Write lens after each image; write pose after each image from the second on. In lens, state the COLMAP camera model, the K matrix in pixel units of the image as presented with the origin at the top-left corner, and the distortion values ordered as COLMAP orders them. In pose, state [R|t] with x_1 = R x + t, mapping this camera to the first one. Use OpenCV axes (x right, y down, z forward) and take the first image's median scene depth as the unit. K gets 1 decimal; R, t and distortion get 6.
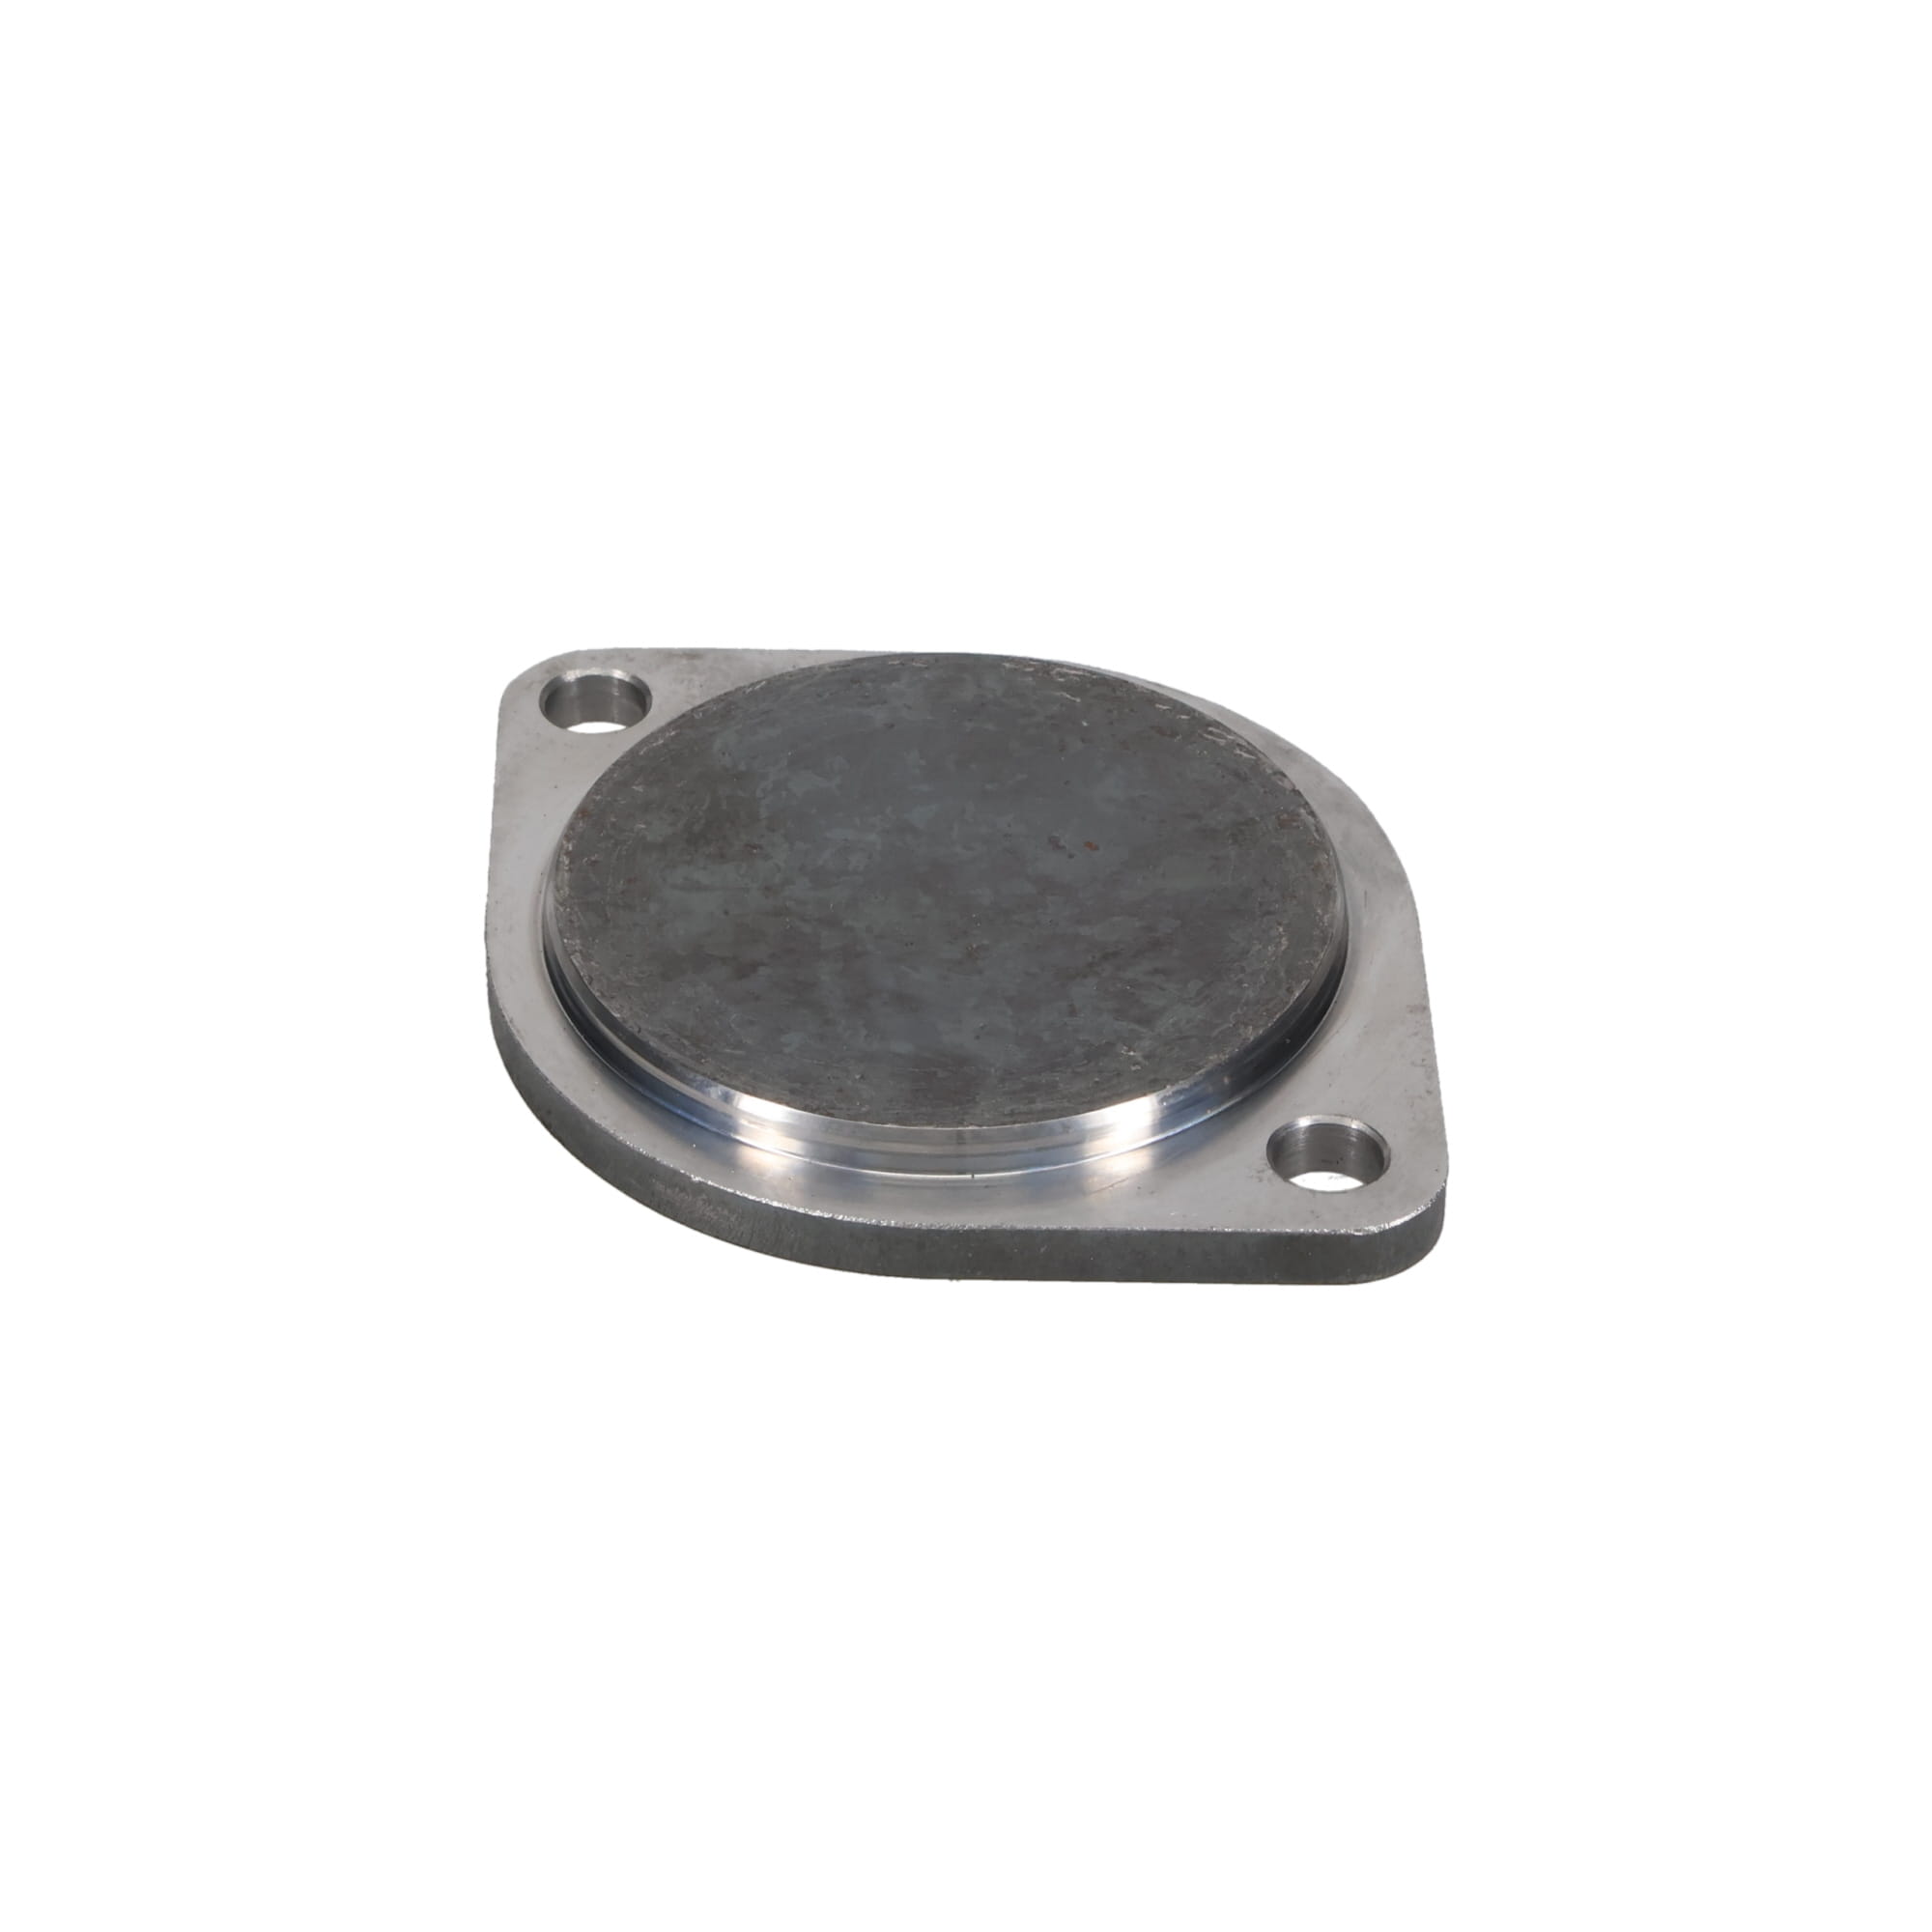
lens RADIAL K [[6552.2, 0, 900.2], [0, 6552.2, 903.9], [0, 0, 1]] dist [0.391160, 0.000000]
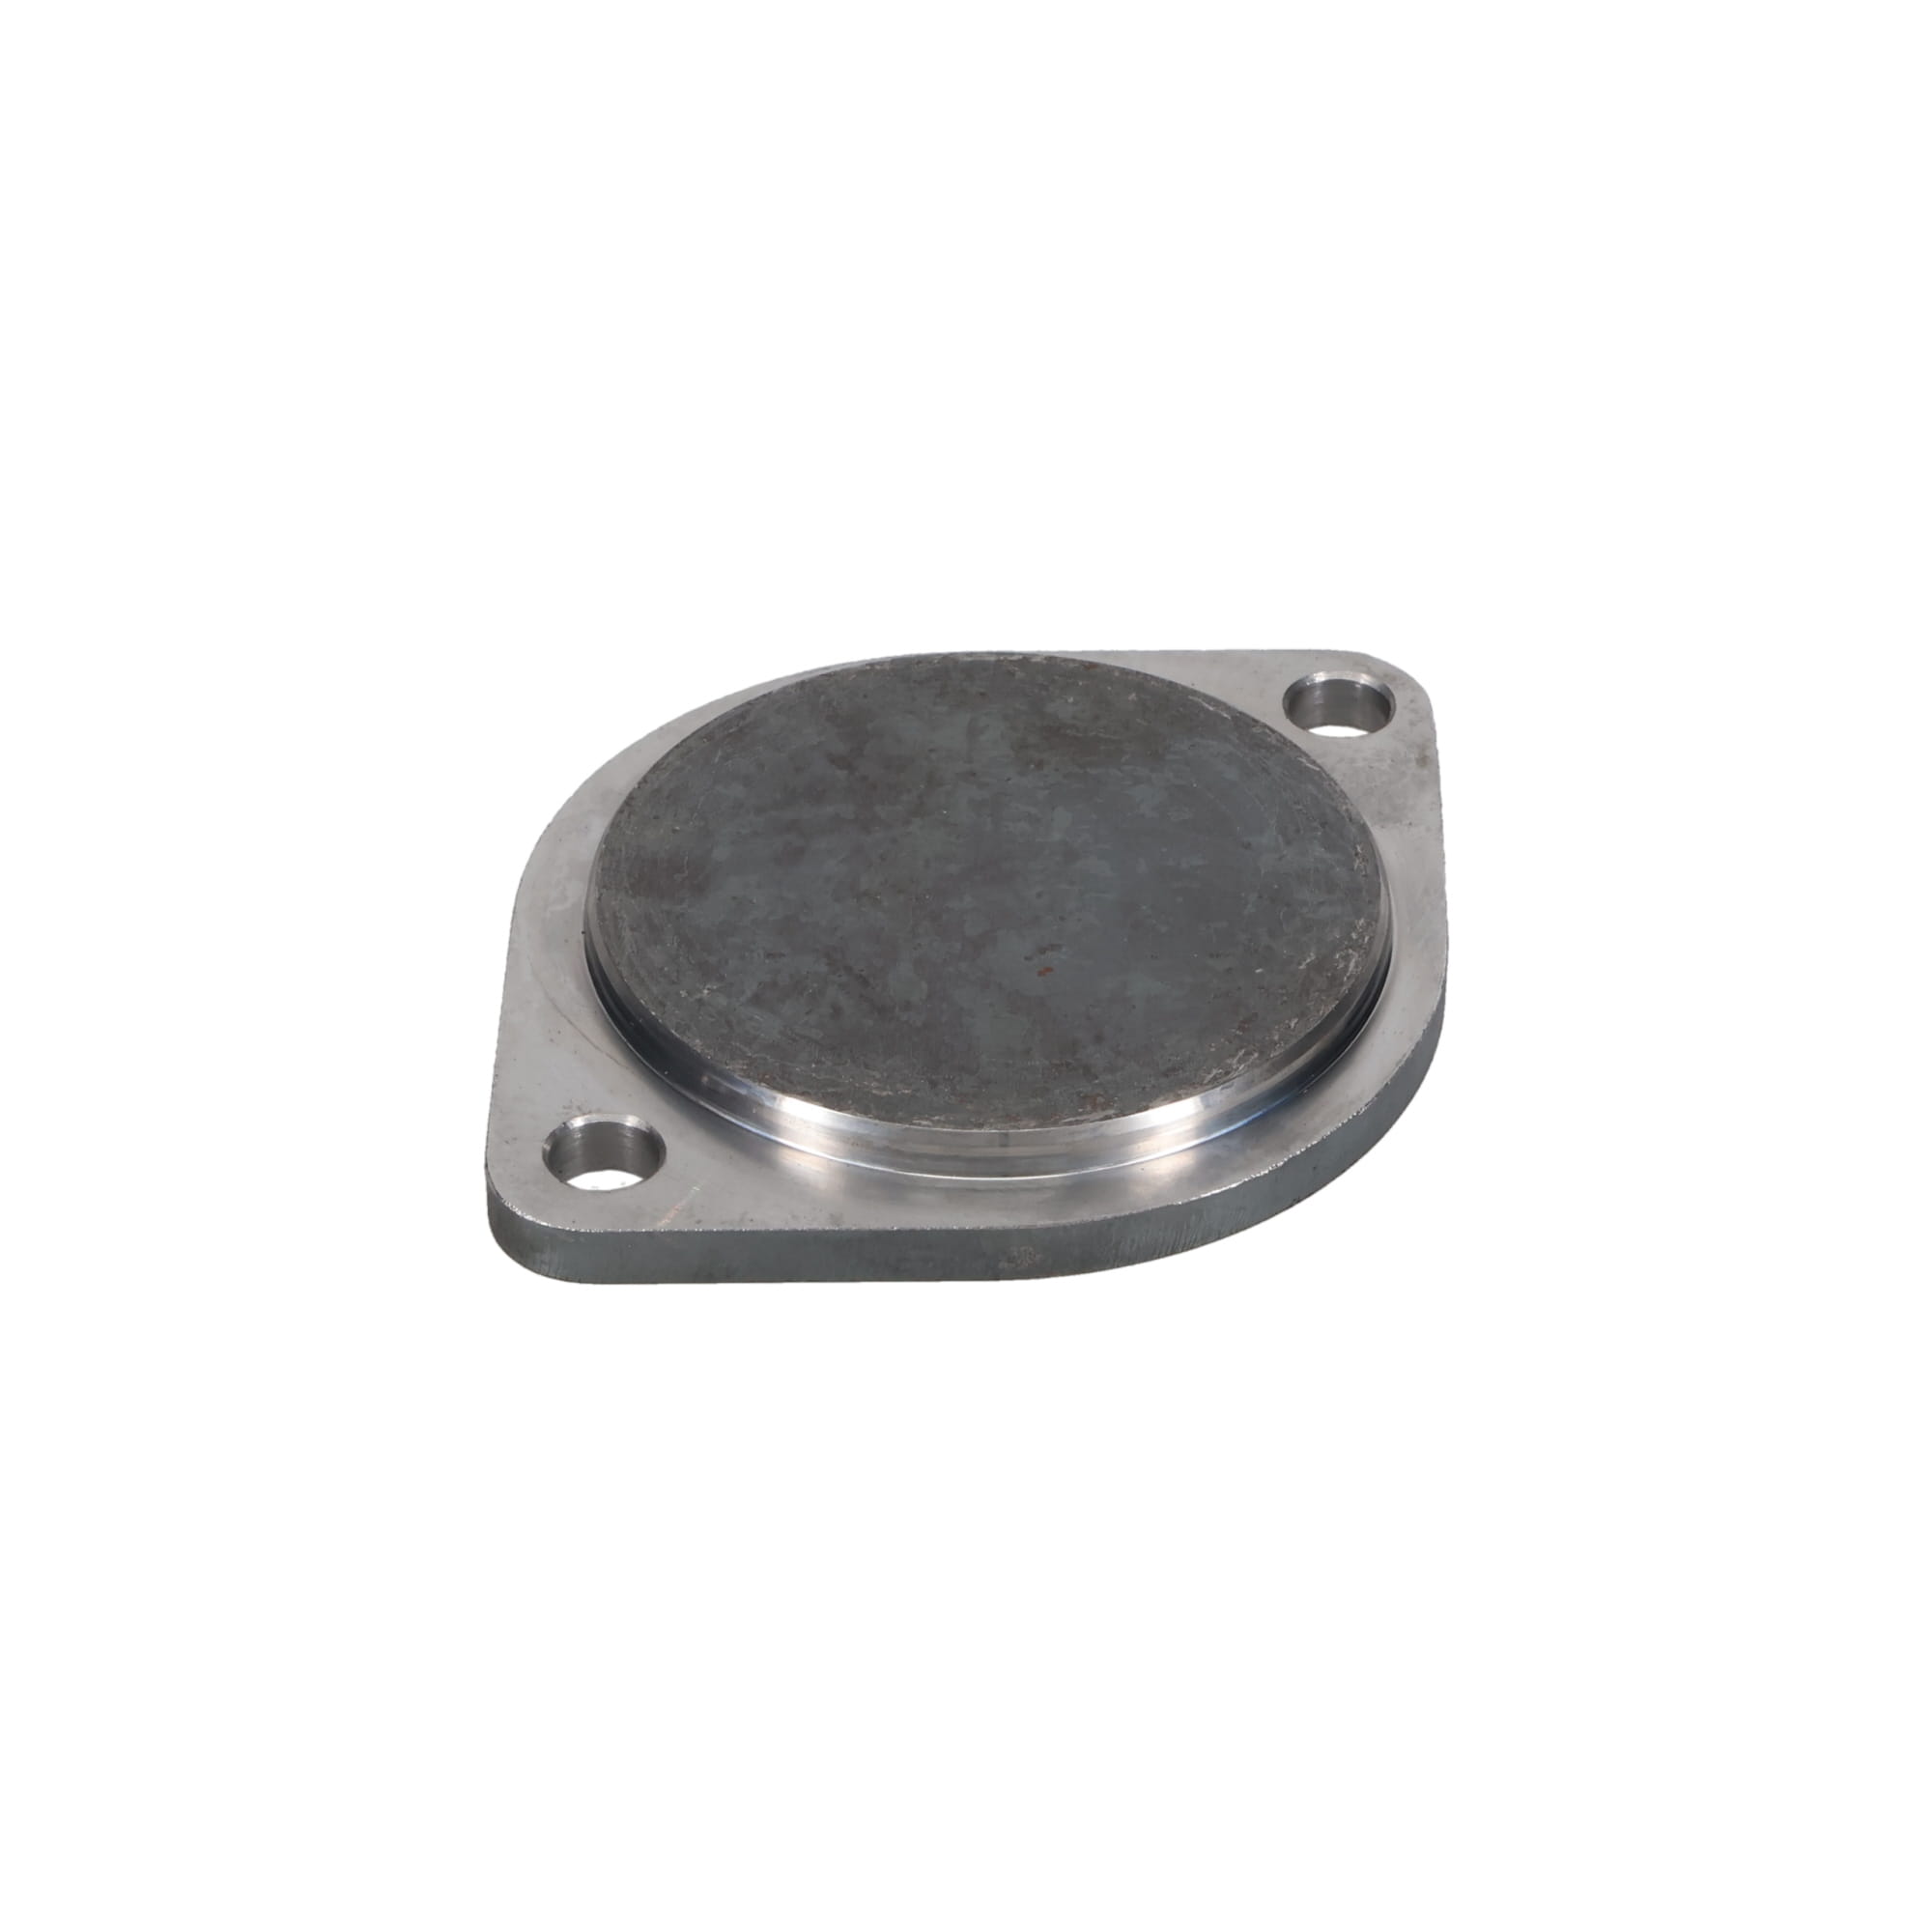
lens RADIAL K [[6552.2, 0, 954.8], [0, 6552.2, 965.5], [0, 0, 1]] dist [0.391160, 0.000000]
pose [[0.000959, 0.615166, -0.788397, 0.799624], [-0.613644, 0.622867, 0.485261, -0.475602], [0.789583, 0.483329, 0.378090, 0.626249]]
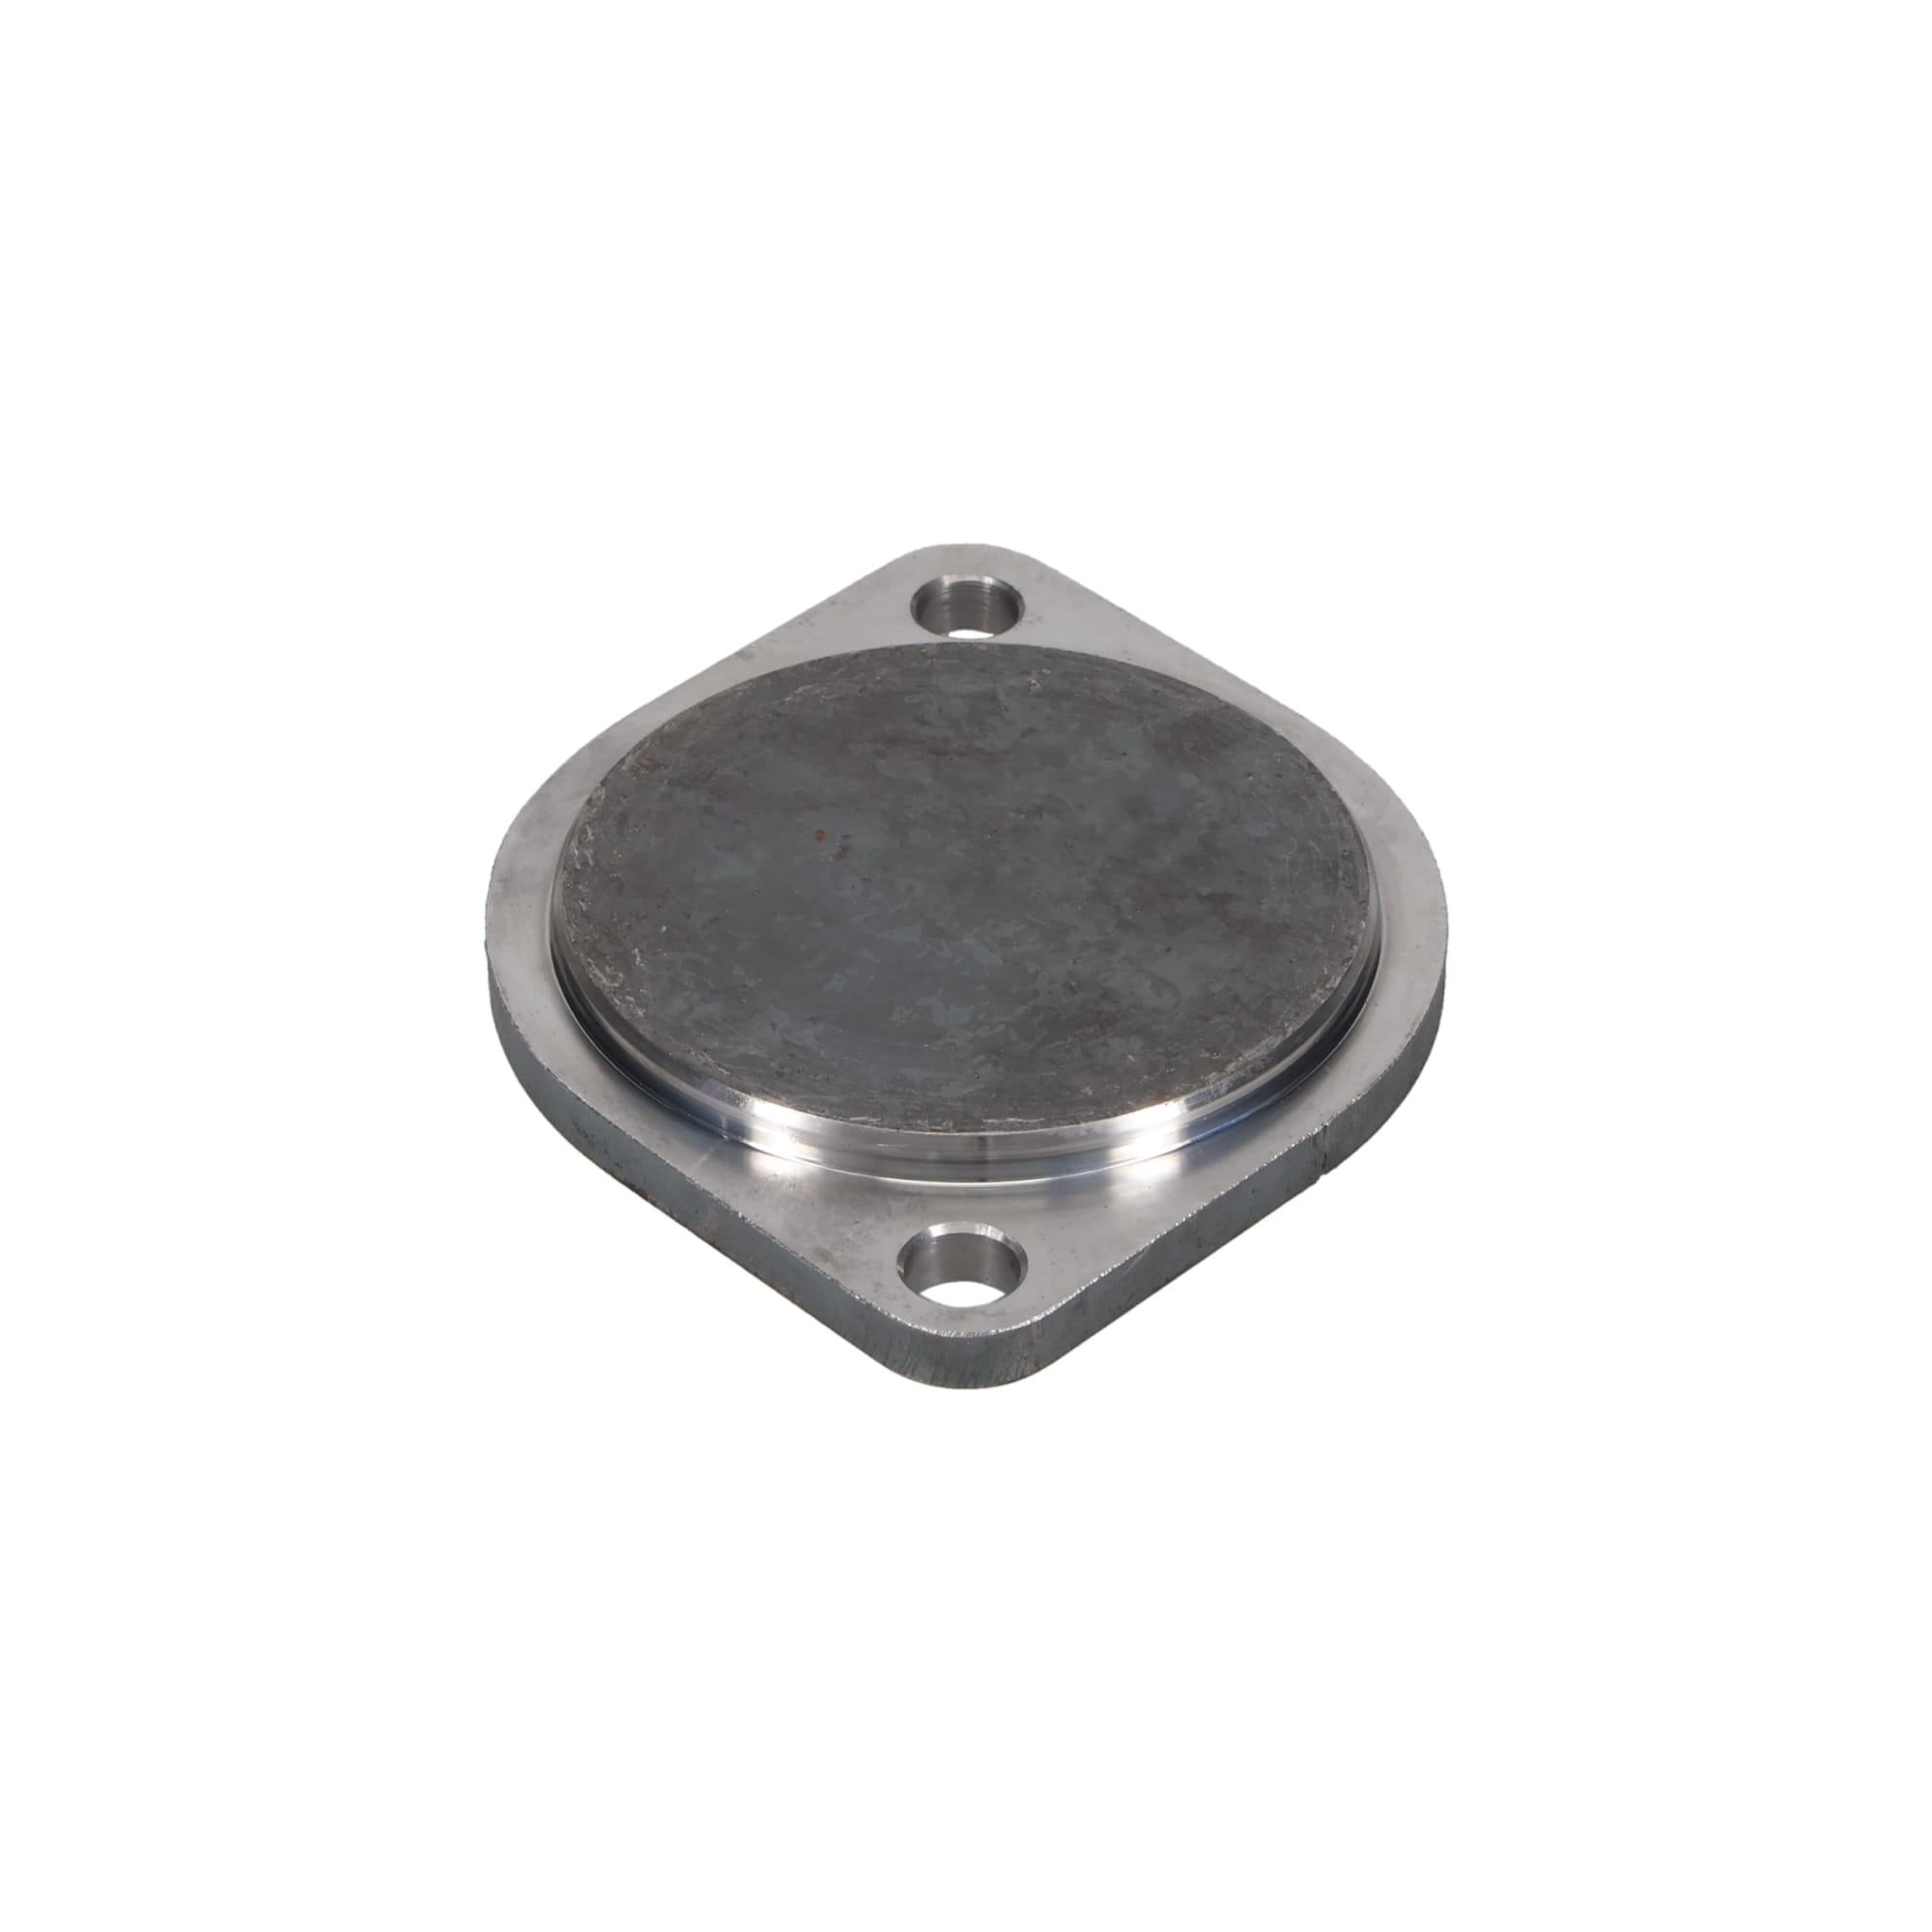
lens RADIAL K [[6552.2, 0, 961.8], [0, 6552.2, 970.8], [0, 0, 1]] dist [0.391160, 0.000000]
pose [[-0.706602, -0.444136, 0.550869, -0.533247], [0.428981, 0.350253, 0.832645, -0.806783], [-0.562751, 0.824662, -0.056963, 1.067468]]
